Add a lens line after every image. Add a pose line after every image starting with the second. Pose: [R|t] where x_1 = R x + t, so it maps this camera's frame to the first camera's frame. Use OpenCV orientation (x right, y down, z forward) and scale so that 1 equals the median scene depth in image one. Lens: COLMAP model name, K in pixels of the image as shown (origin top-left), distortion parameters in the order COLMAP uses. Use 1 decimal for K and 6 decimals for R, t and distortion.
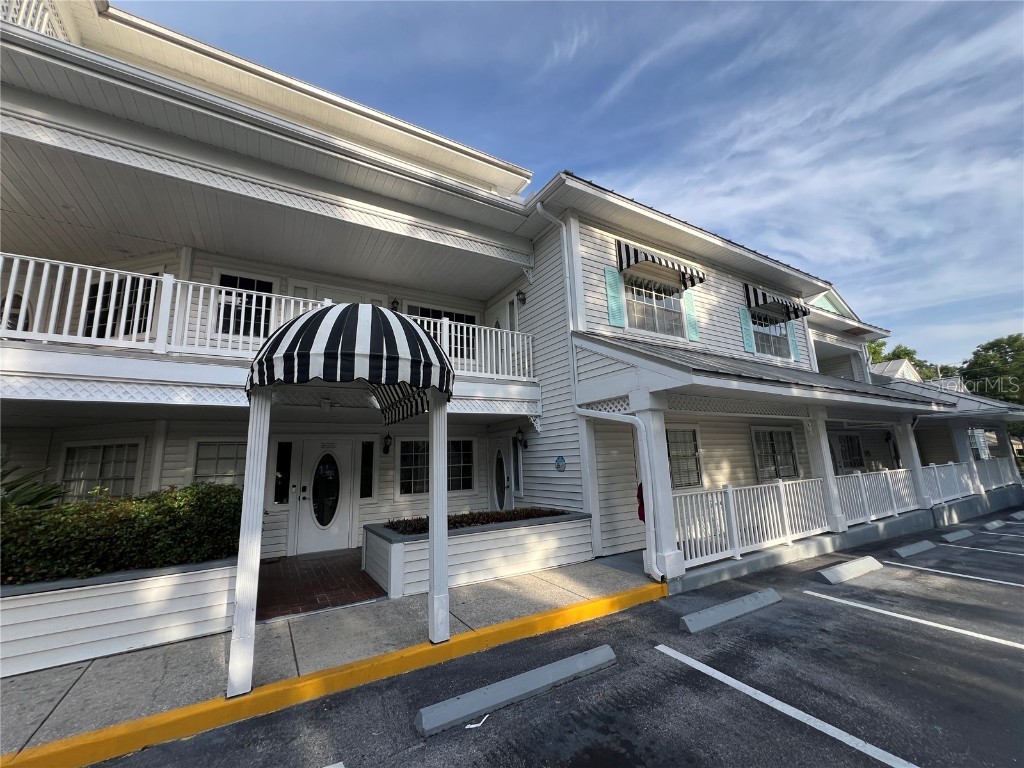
lens RADIAL K [[408.3, 0, 512.0], [0, 408.3, 384.0], [0, 0, 1]] dist [-0.003180, 0.000796]
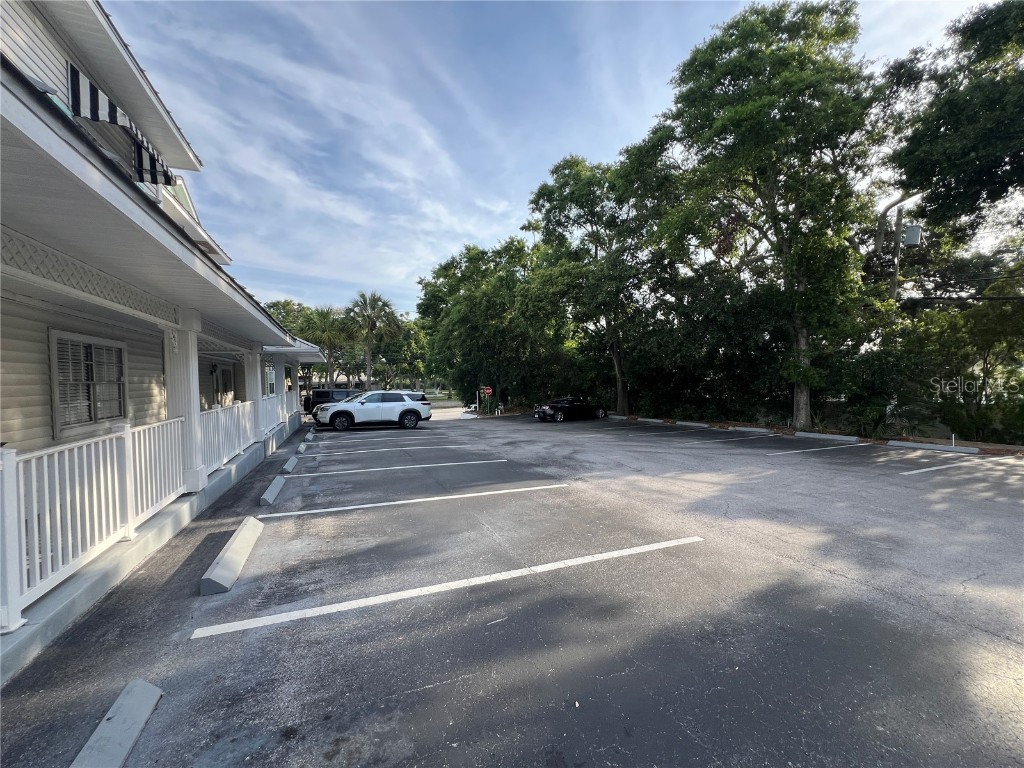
lens RADIAL K [[408.3, 0, 512.0], [0, 408.3, 384.0], [0, 0, 1]] dist [-0.003180, 0.000796]
pose [[0.136576, 0.014089, 0.990529, 0.229918], [-0.167008, 0.985914, 0.009004, 0.110254], [-0.976450, -0.166656, 0.137005, 0.529273]]
